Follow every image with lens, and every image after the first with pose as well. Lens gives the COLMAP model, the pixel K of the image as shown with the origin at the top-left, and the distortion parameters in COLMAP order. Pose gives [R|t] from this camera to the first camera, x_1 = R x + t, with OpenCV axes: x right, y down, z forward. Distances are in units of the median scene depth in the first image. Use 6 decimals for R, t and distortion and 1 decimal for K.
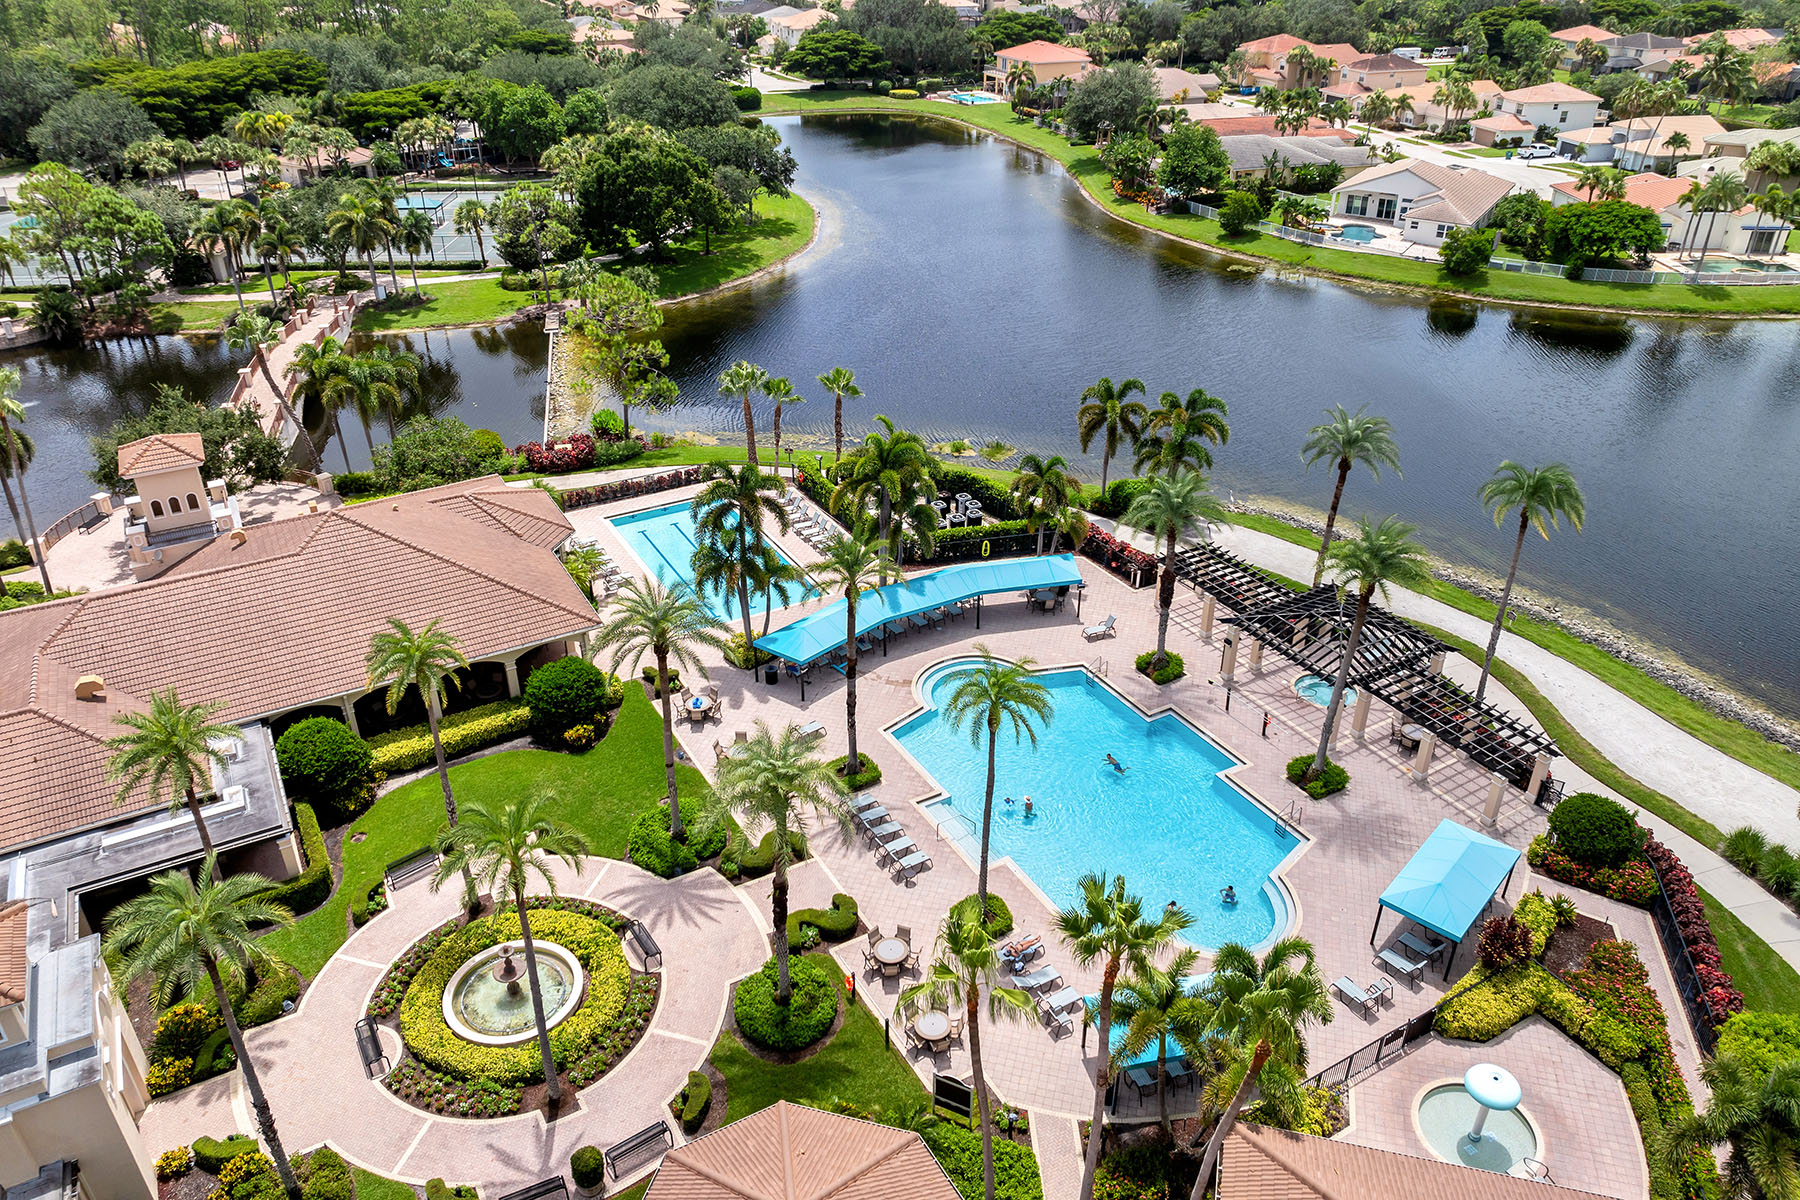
lens RADIAL K [[1257.8, 0, 906.7], [0, 1257.8, 604.7], [0, 0, 1]] dist [-0.038490, 0.003916]
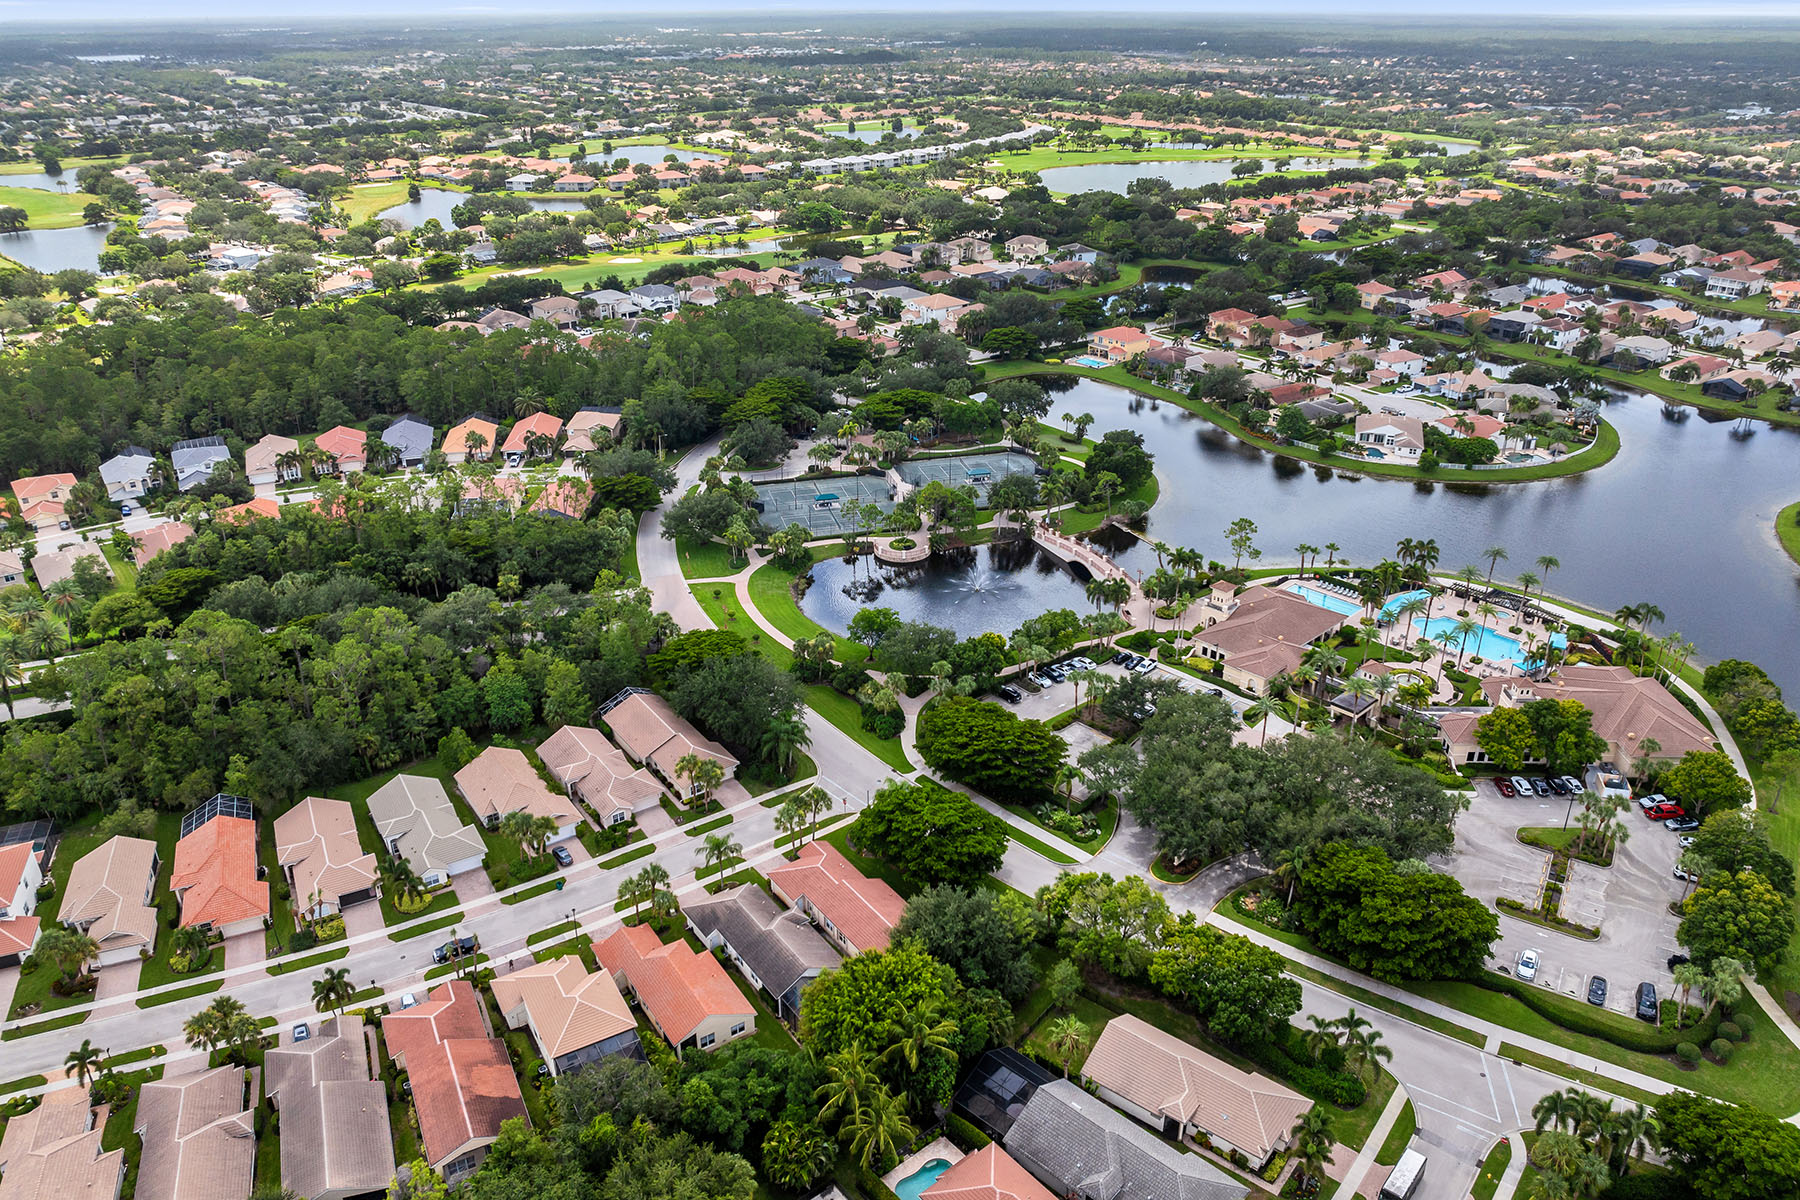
lens RADIAL K [[1257.8, 0, 906.7], [0, 1257.8, 604.7], [0, 0, 1]] dist [-0.038490, 0.003916]
pose [[0.971517, -0.102758, 0.213533, -1.109798], [0.118856, 0.990851, -0.063939, 0.032088], [-0.205009, 0.087497, 0.974841, -1.173200]]
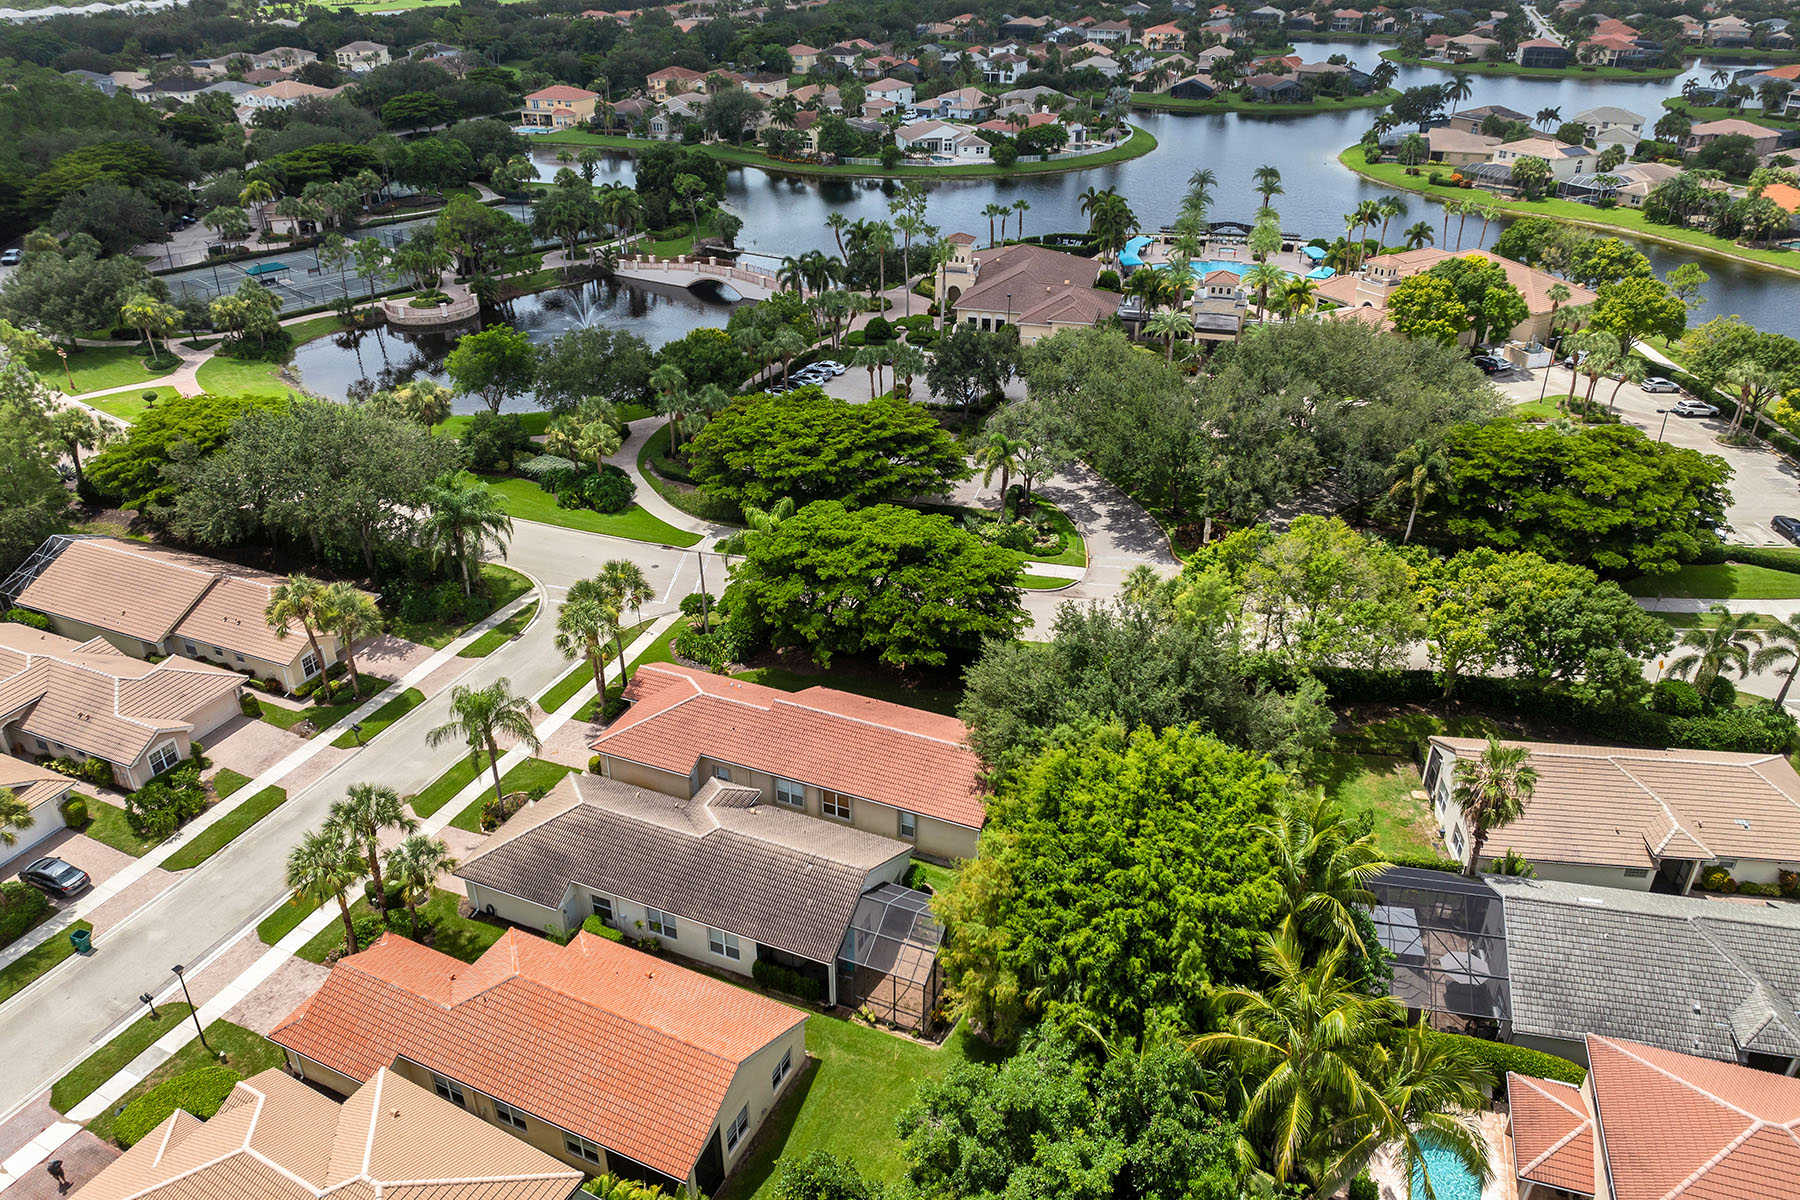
lens RADIAL K [[1257.8, 0, 906.7], [0, 1257.8, 604.7], [0, 0, 1]] dist [-0.038490, 0.003916]
pose [[0.702564, -0.341457, 0.624349, -1.243236], [0.354790, 0.928615, 0.108624, 0.132589], [-0.616870, 0.145197, 0.773556, -0.421490]]
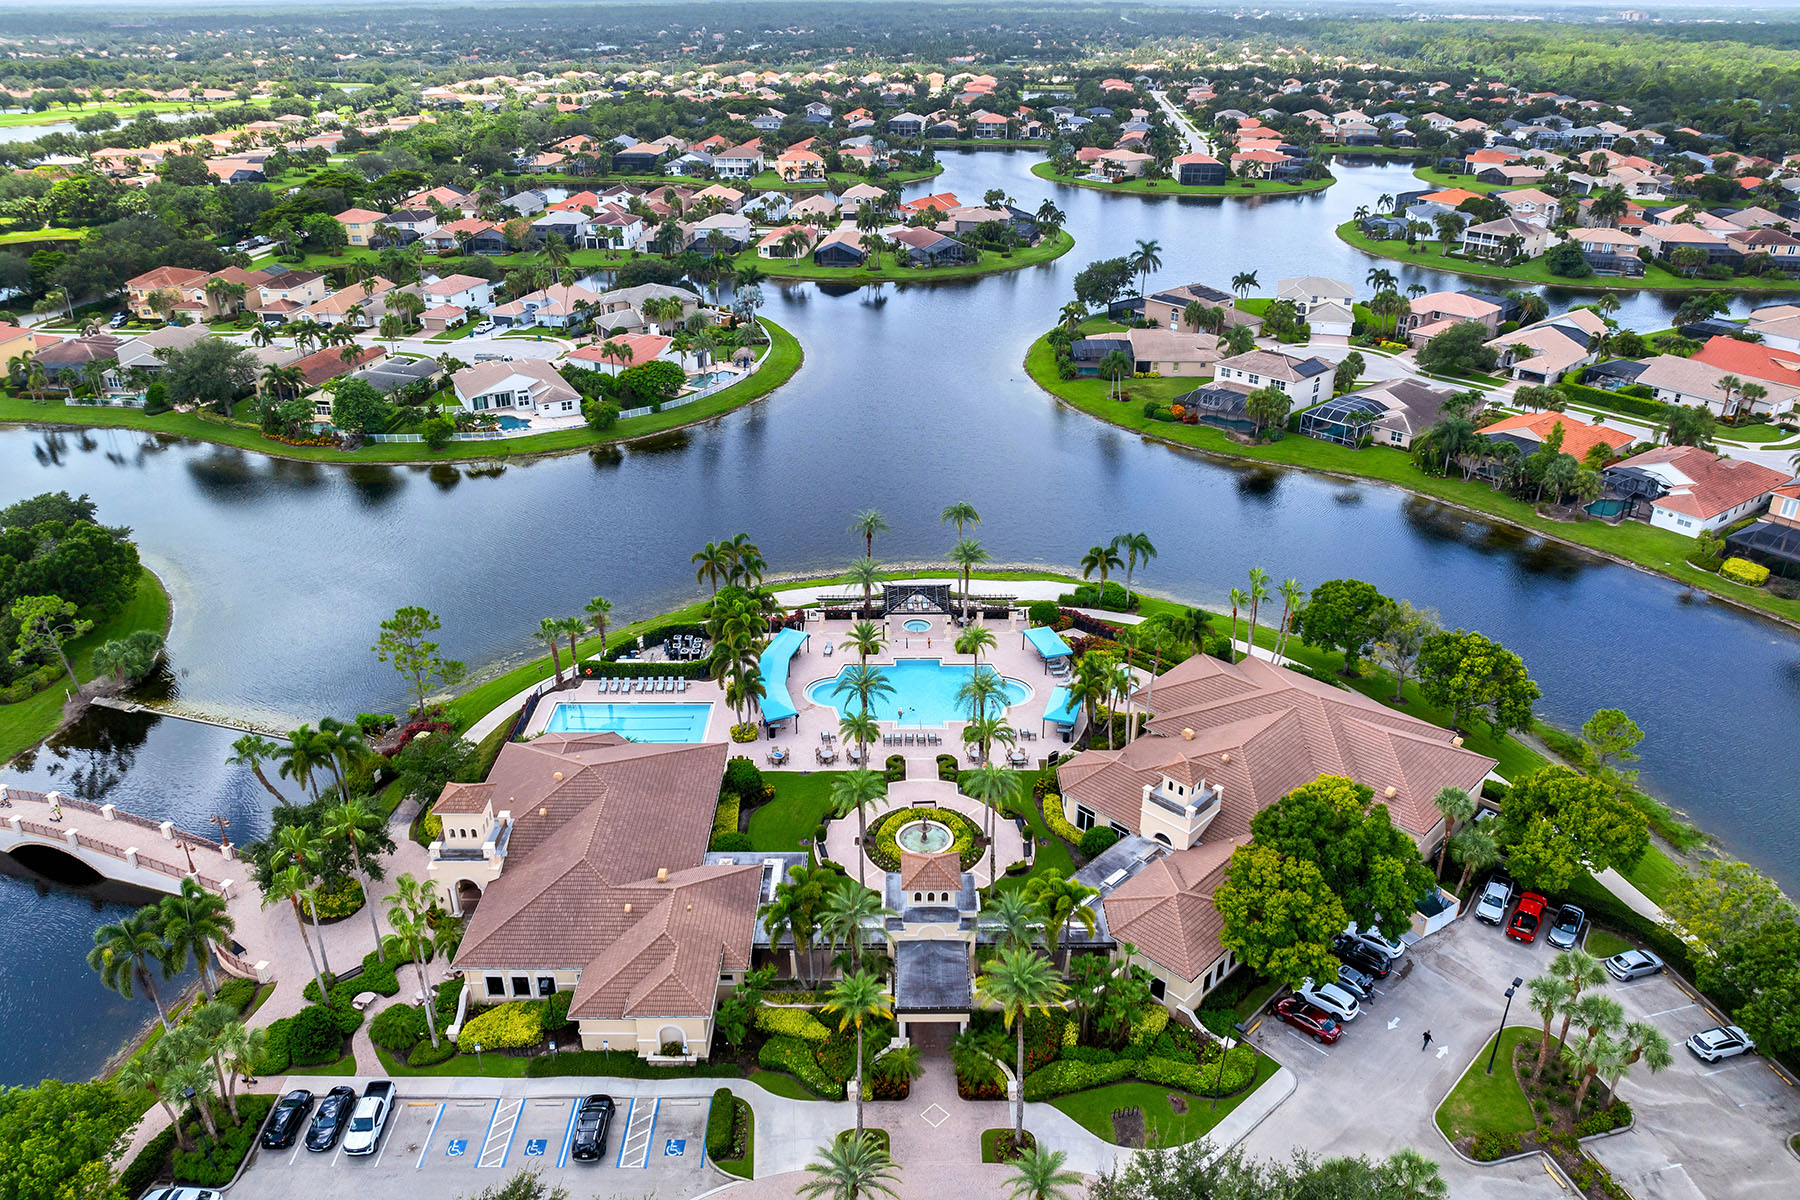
lens RADIAL K [[1271.6, 0, 900.0], [0, 1271.6, 600.0], [0, 0, 1]] dist [-0.051722, 0.024825]
pose [[0.499326, -0.377399, 0.779900, -0.679937], [0.434100, 0.887987, 0.151774, -0.155627], [-0.749821, 0.262770, 0.607224, -0.176592]]
